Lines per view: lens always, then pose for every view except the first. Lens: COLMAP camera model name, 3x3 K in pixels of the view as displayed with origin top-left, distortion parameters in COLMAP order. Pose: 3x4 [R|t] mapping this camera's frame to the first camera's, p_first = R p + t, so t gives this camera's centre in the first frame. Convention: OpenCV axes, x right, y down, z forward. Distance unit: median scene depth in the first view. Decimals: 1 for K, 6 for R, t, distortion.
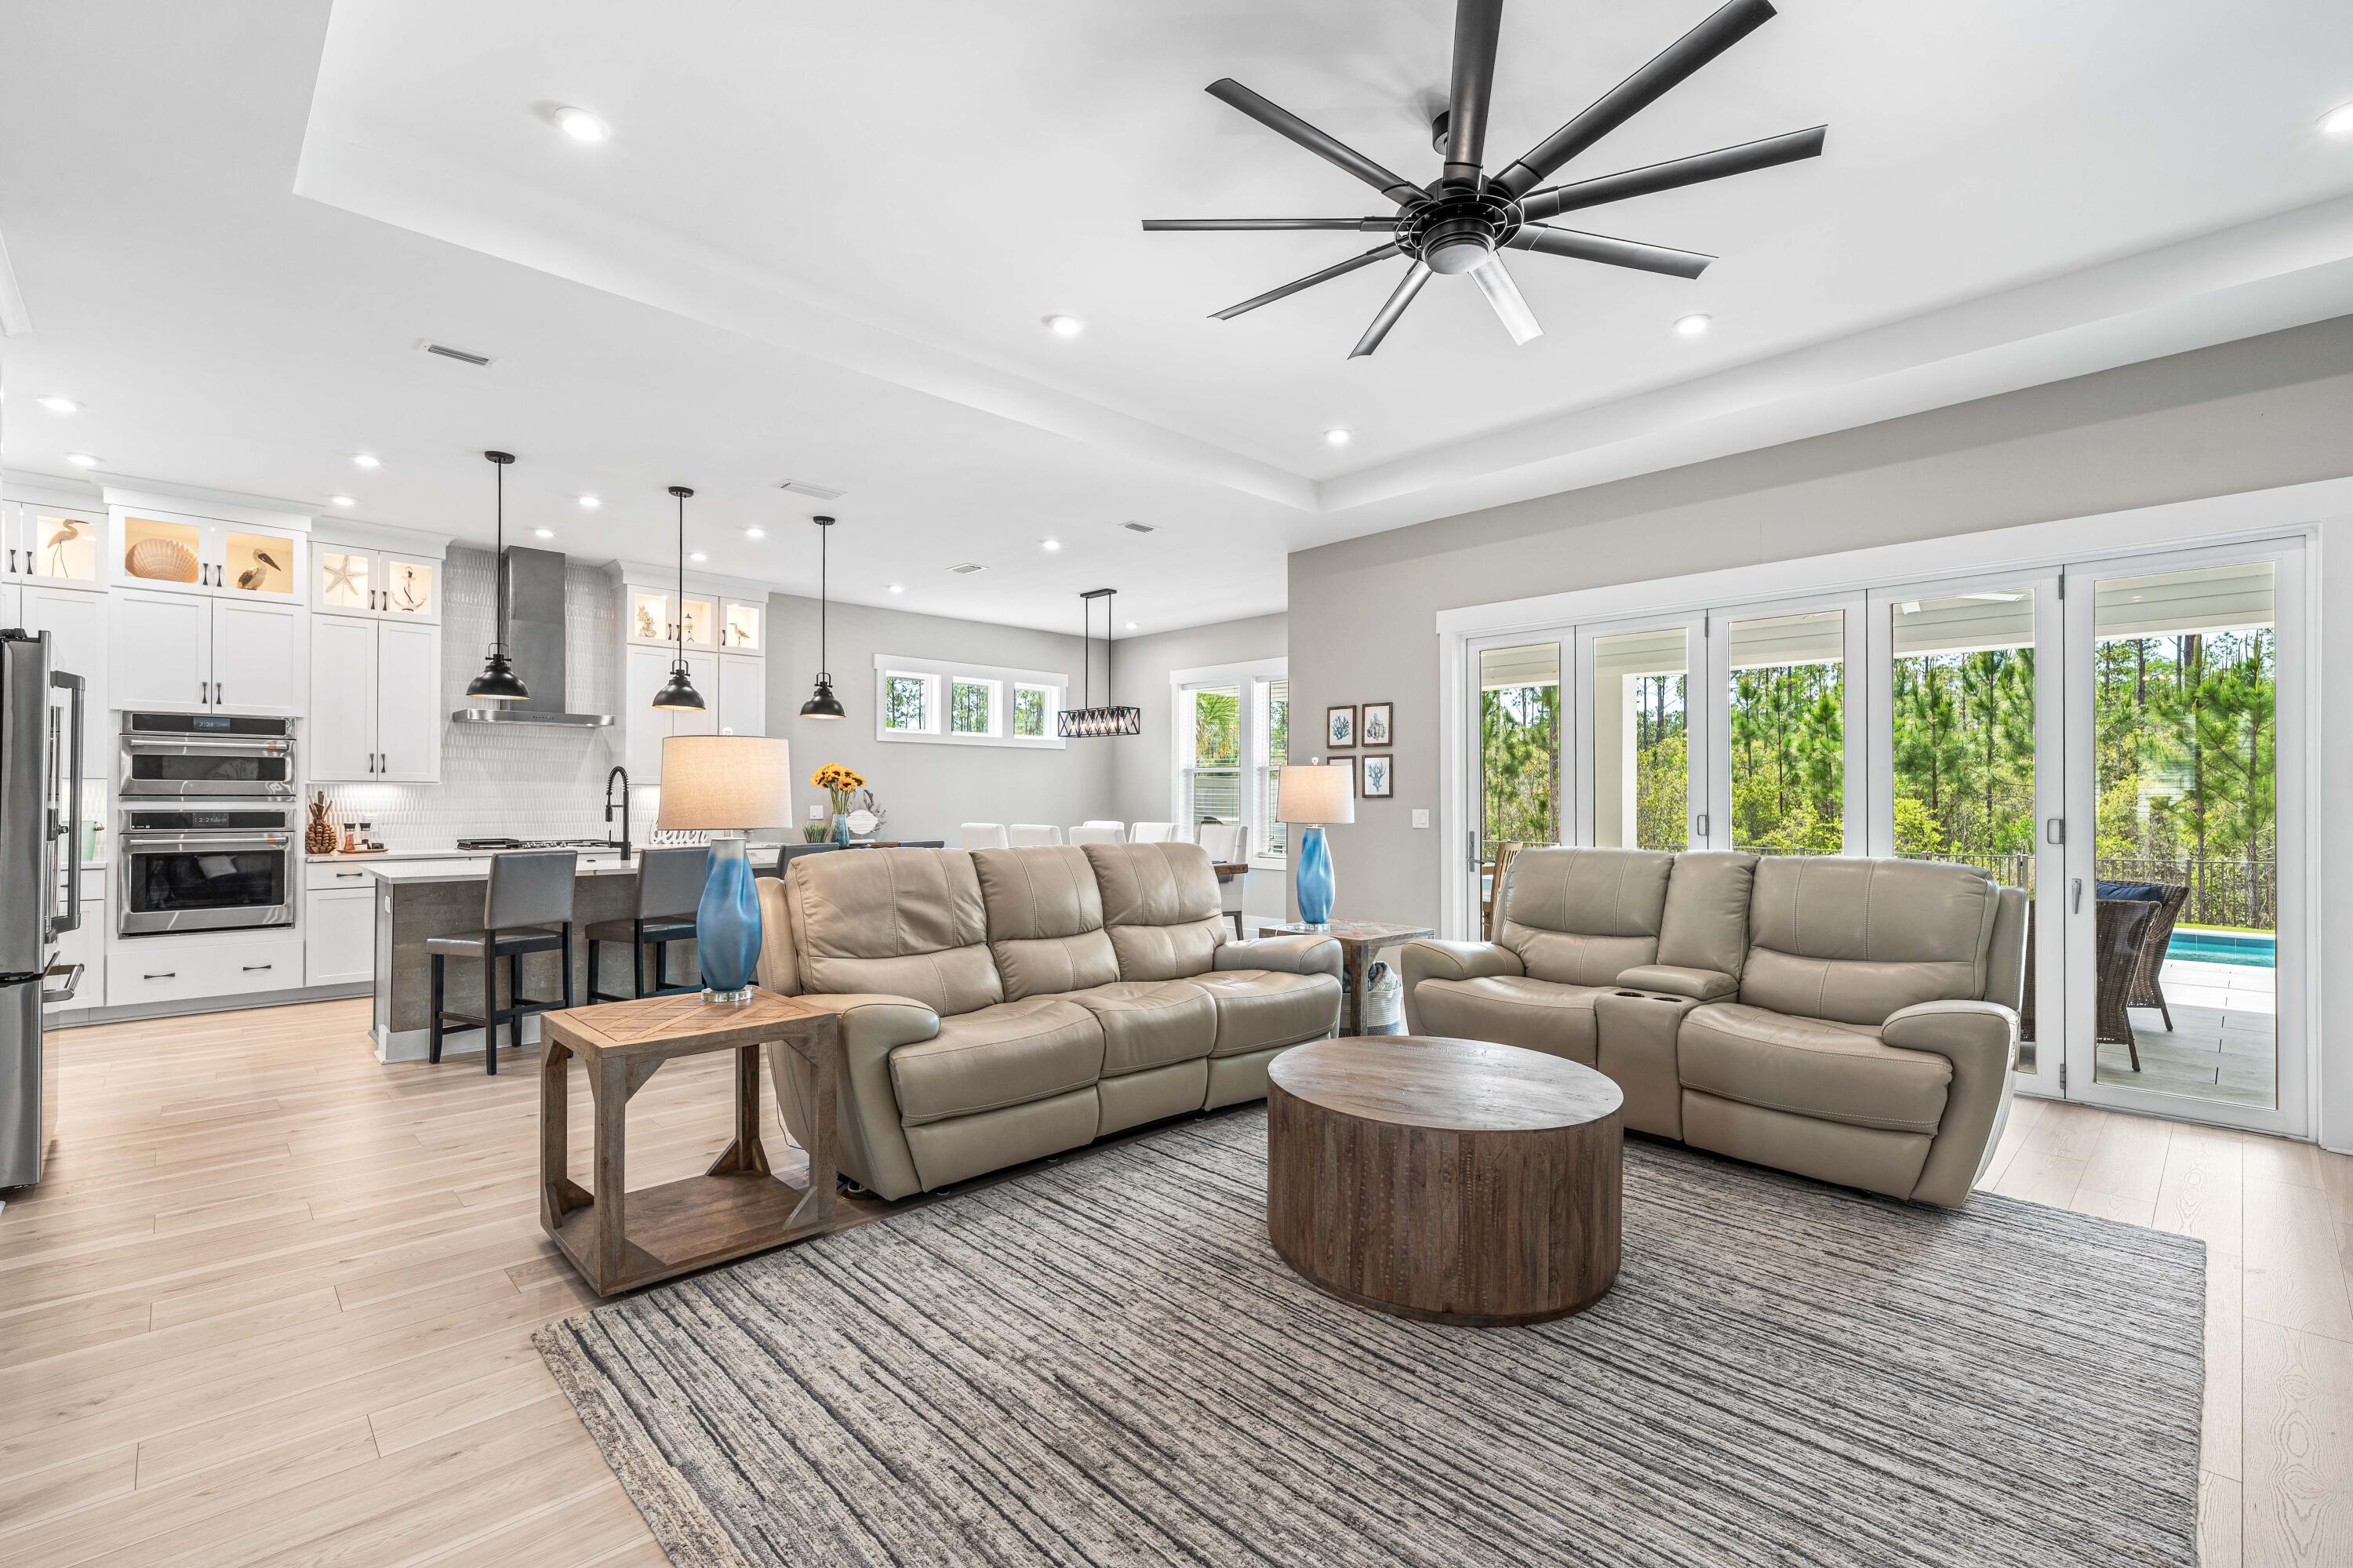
lens RADIAL K [[1024.7, 0, 1149.7], [0, 1024.7, 796.0], [0, 0, 1]] dist [0.001879, 0.000245]
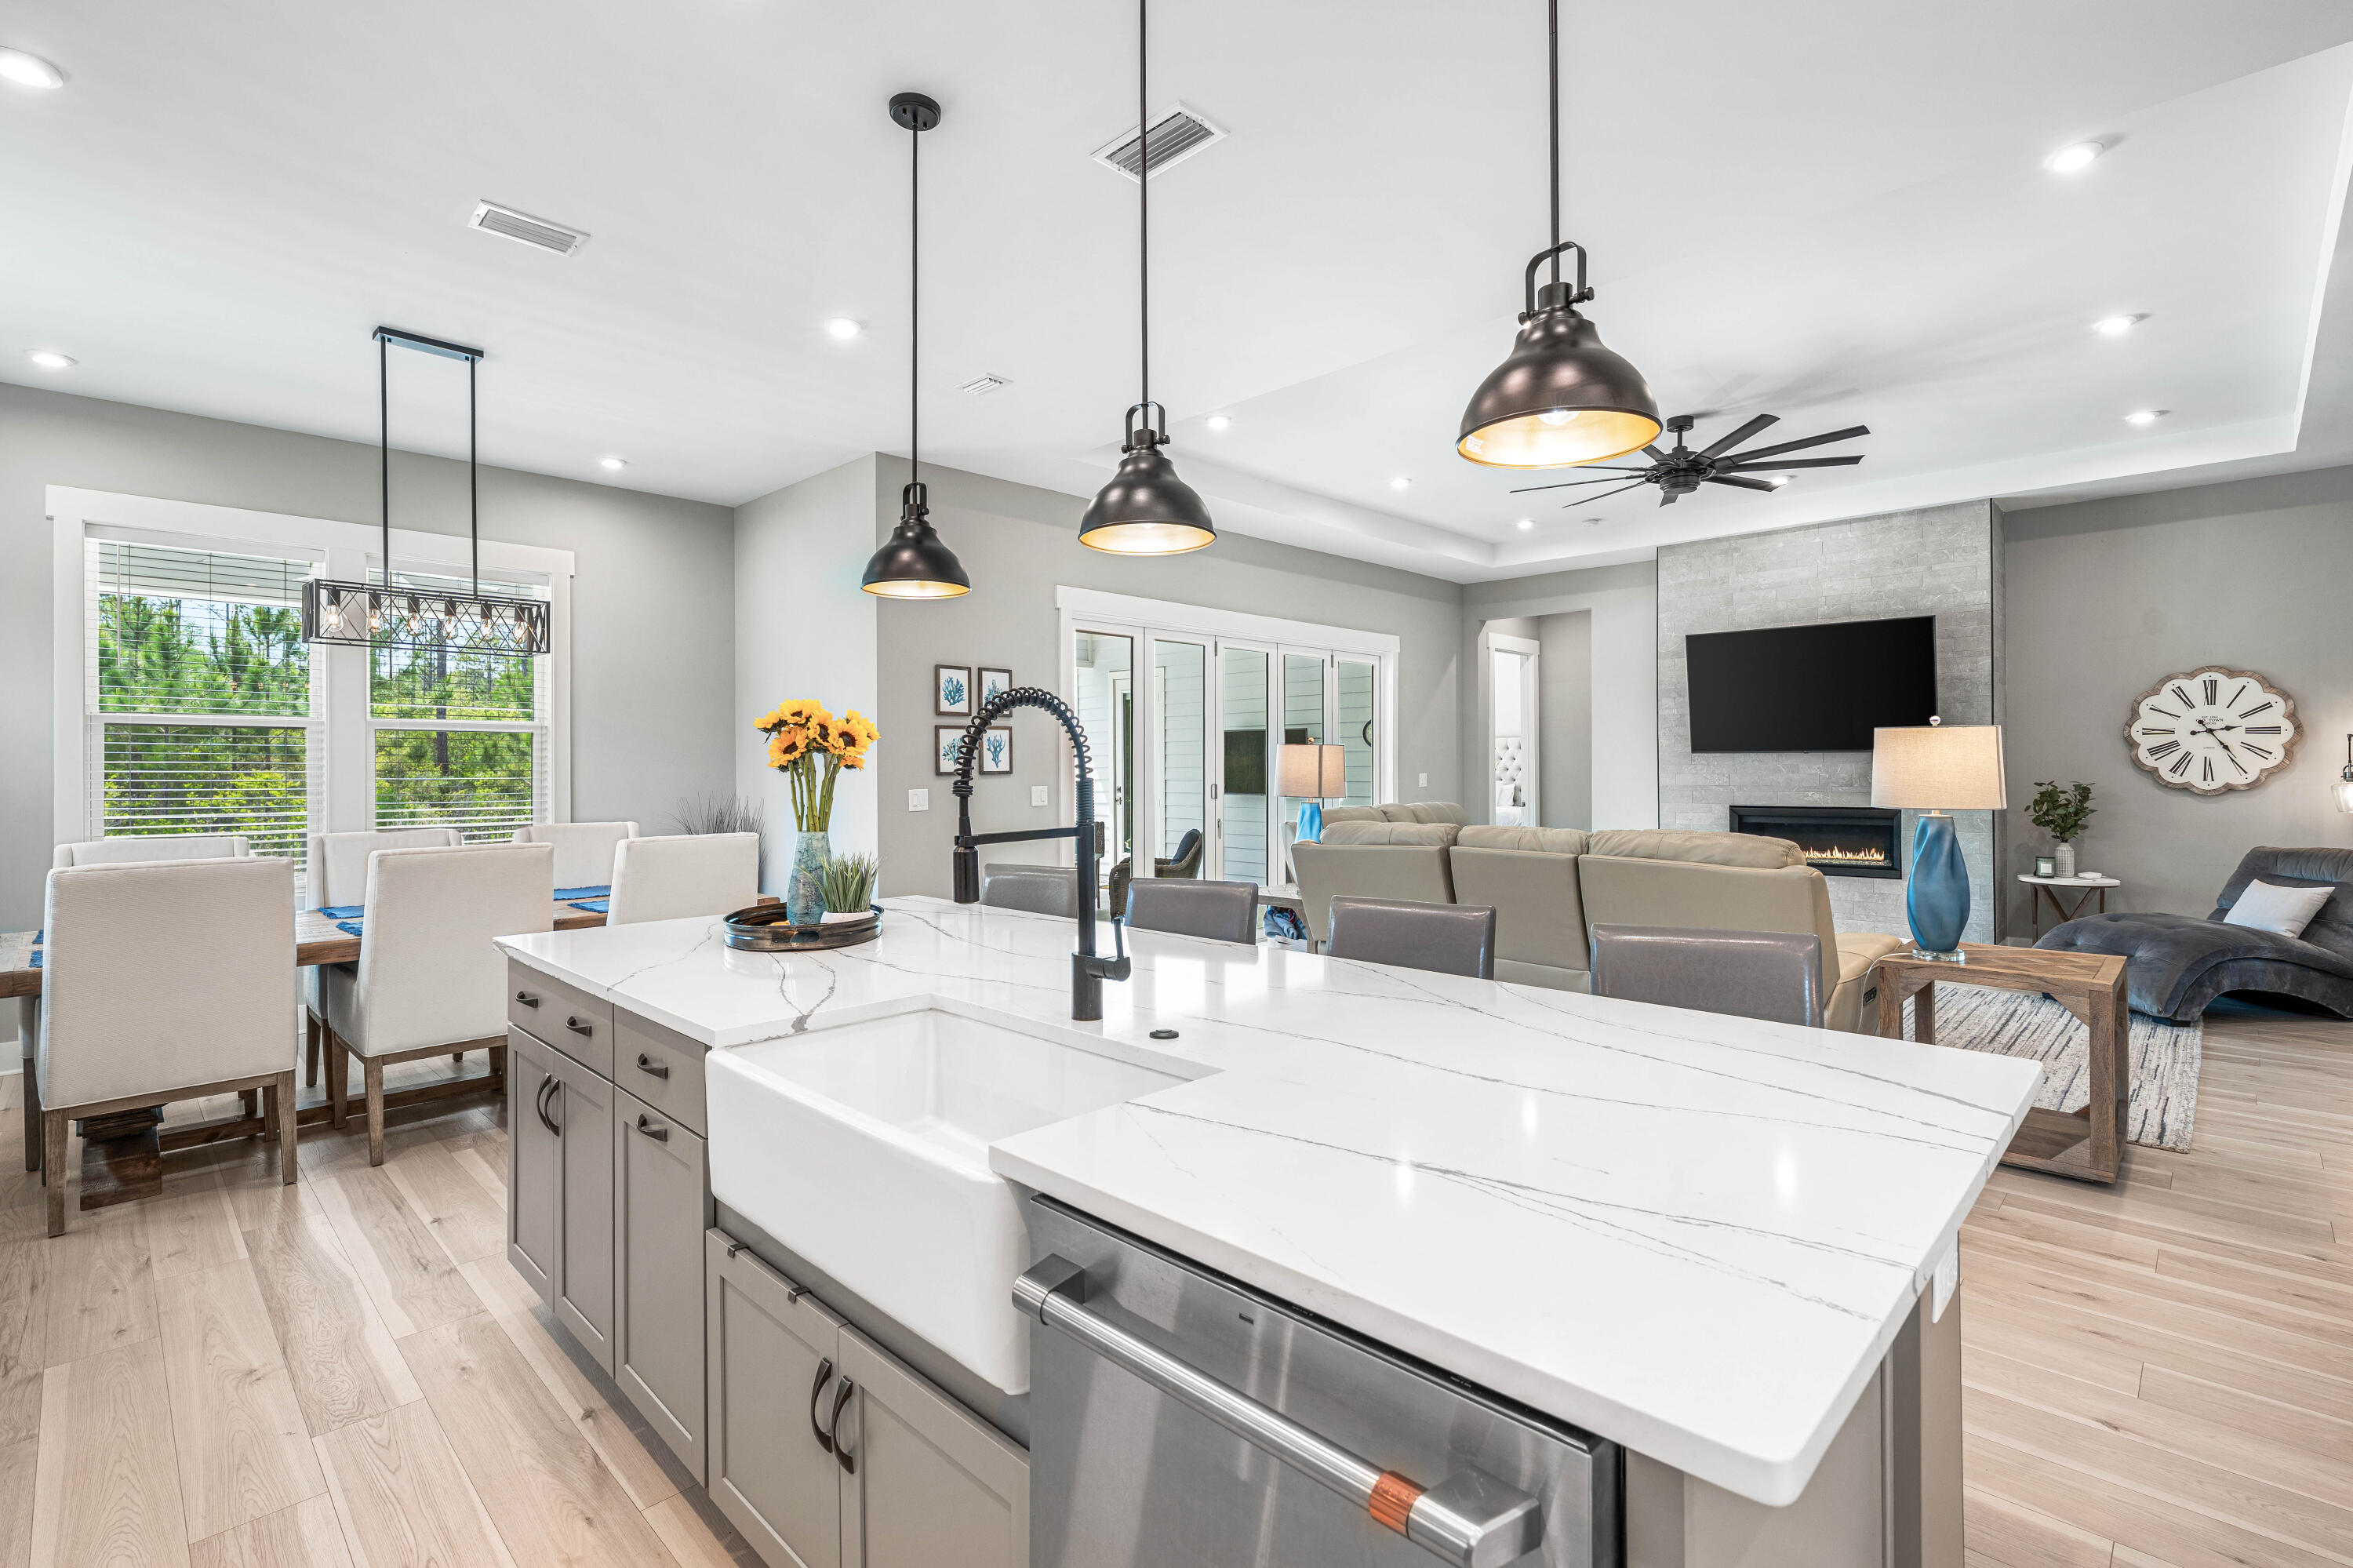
lens RADIAL K [[1106.3, 0, 1177.6], [0, 1106.3, 765.1], [0, 0, 1]] dist [0.001590, 0.000041]
pose [[-0.056752, 0.001353, 0.998387, -0.751296], [0.003430, 0.999993, -0.001160, -0.005290], [-0.998382, 0.003358, -0.056756, 0.907932]]
